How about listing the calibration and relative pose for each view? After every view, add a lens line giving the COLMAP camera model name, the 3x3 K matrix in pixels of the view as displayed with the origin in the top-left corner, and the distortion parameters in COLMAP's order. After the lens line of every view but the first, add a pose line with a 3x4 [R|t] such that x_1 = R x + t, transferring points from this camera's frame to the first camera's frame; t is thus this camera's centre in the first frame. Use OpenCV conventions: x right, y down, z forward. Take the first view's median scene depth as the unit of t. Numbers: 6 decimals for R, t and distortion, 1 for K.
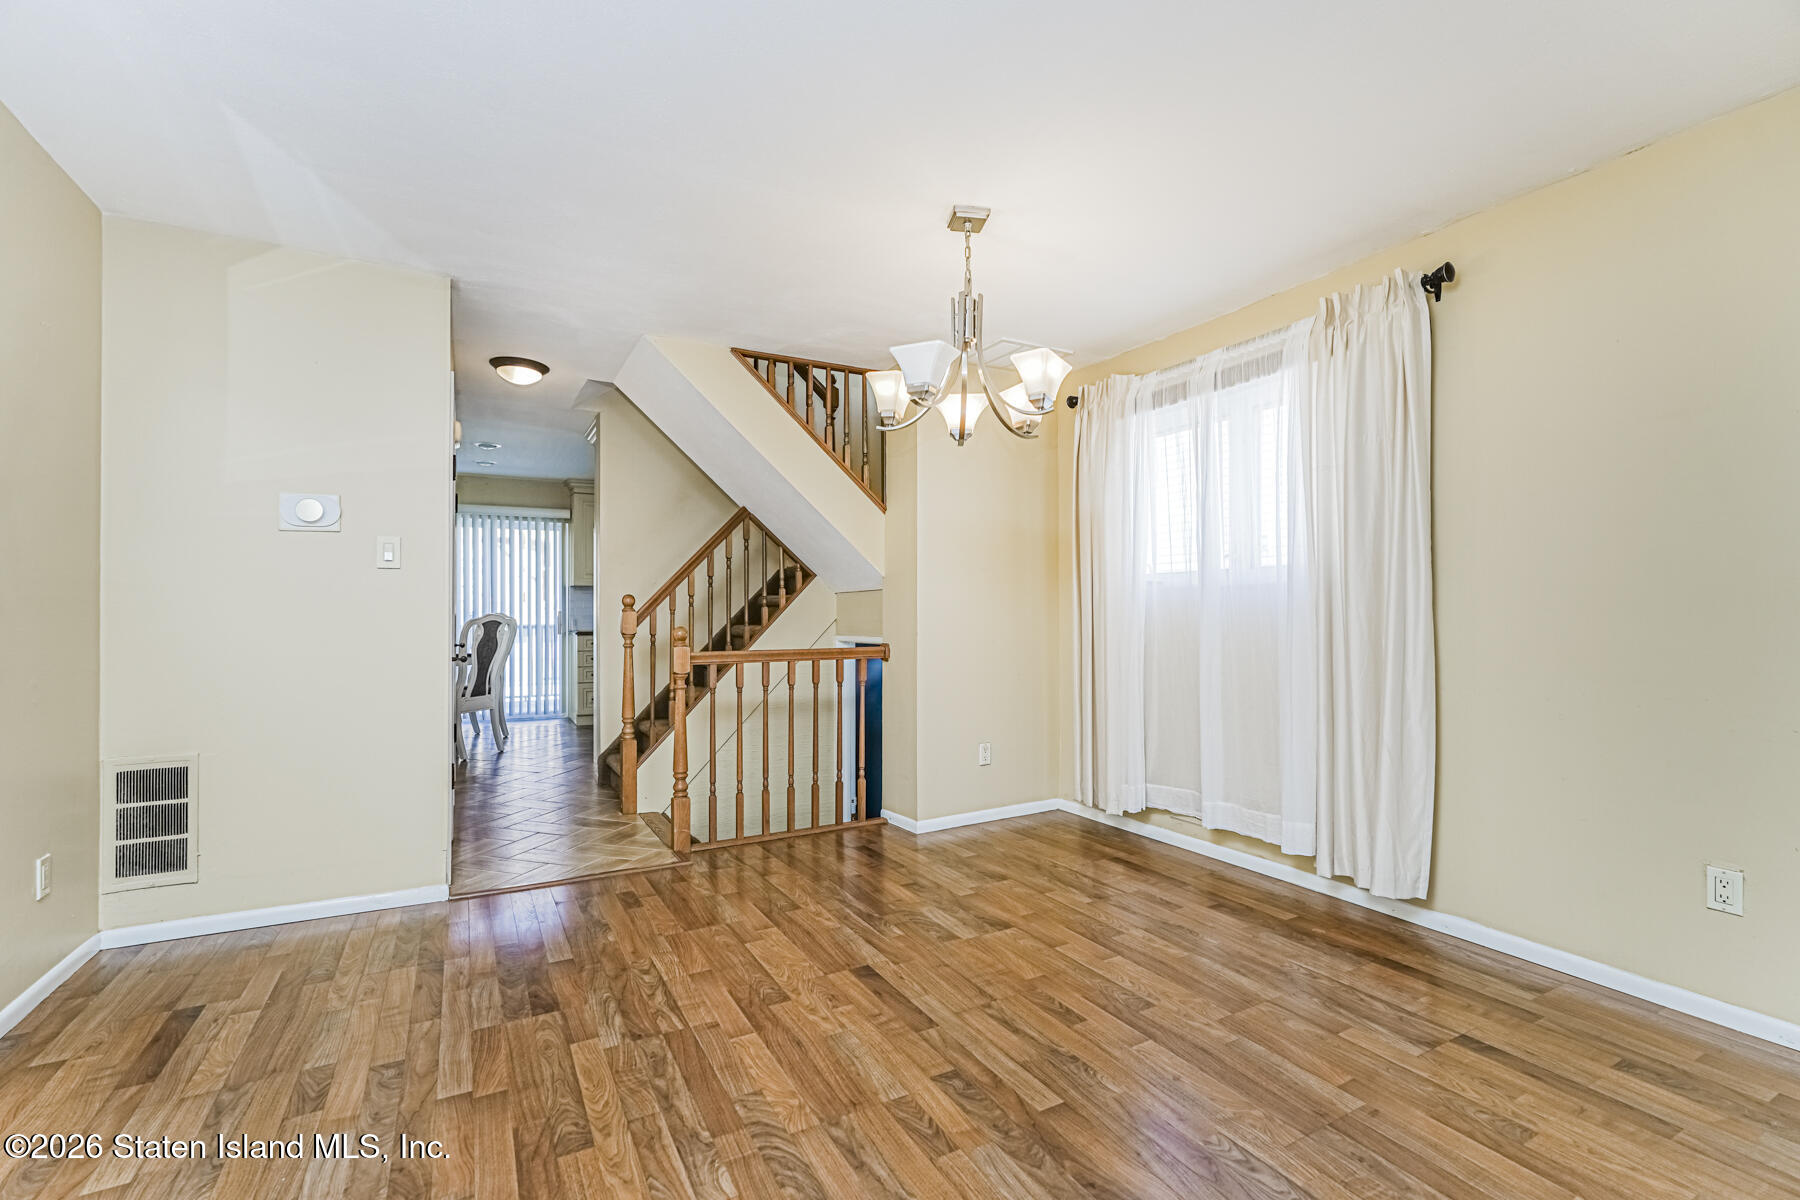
lens RADIAL K [[802.7, 0, 909.3], [0, 802.7, 641.6], [0, 0, 1]] dist [-0.017417, 0.009155]
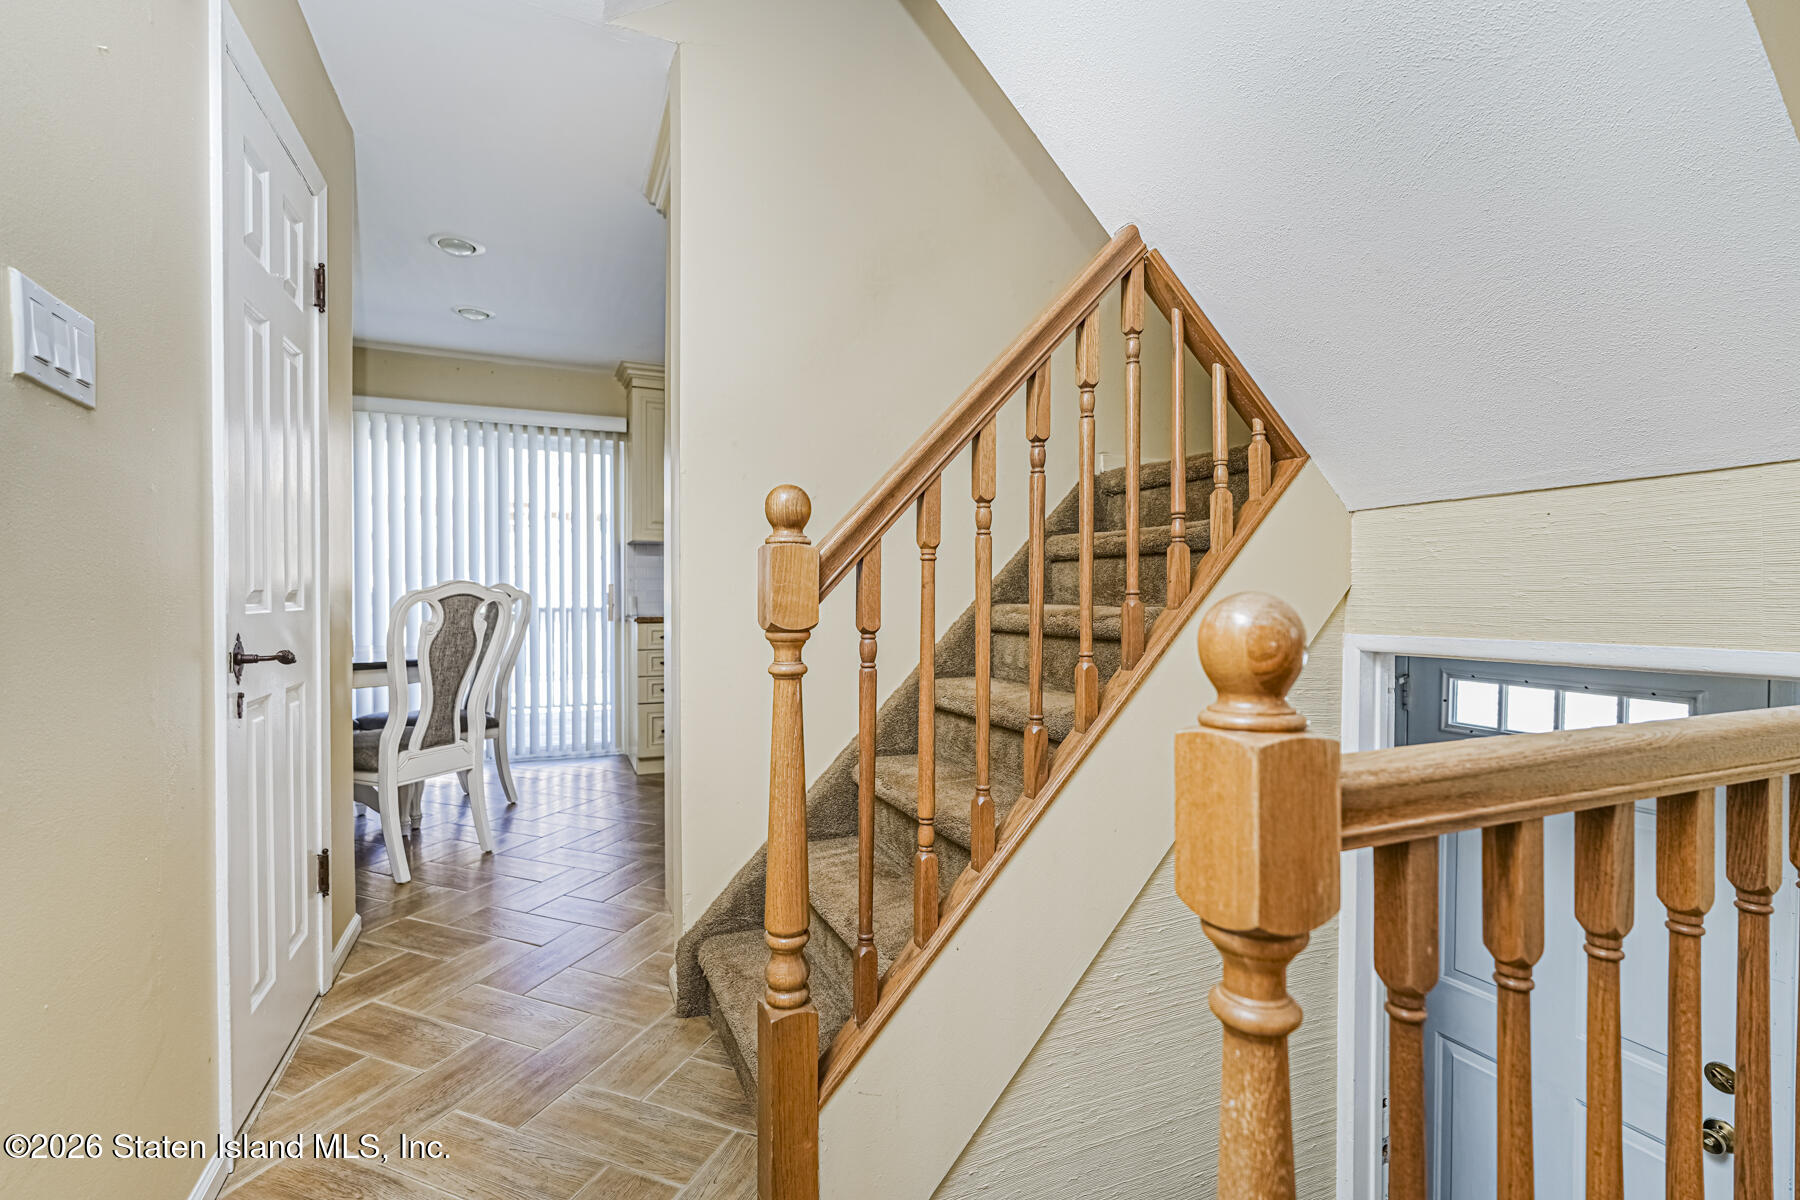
lens RADIAL K [[802.7, 0, 927.9], [0, 802.7, 640.8], [0, 0, 1]] dist [-0.017417, 0.009155]
pose [[0.998655, 0.003682, -0.051721, -0.162471], [-0.002853, 0.999867, 0.016083, -0.005002], [0.051774, -0.015914, 0.998532, 0.401014]]
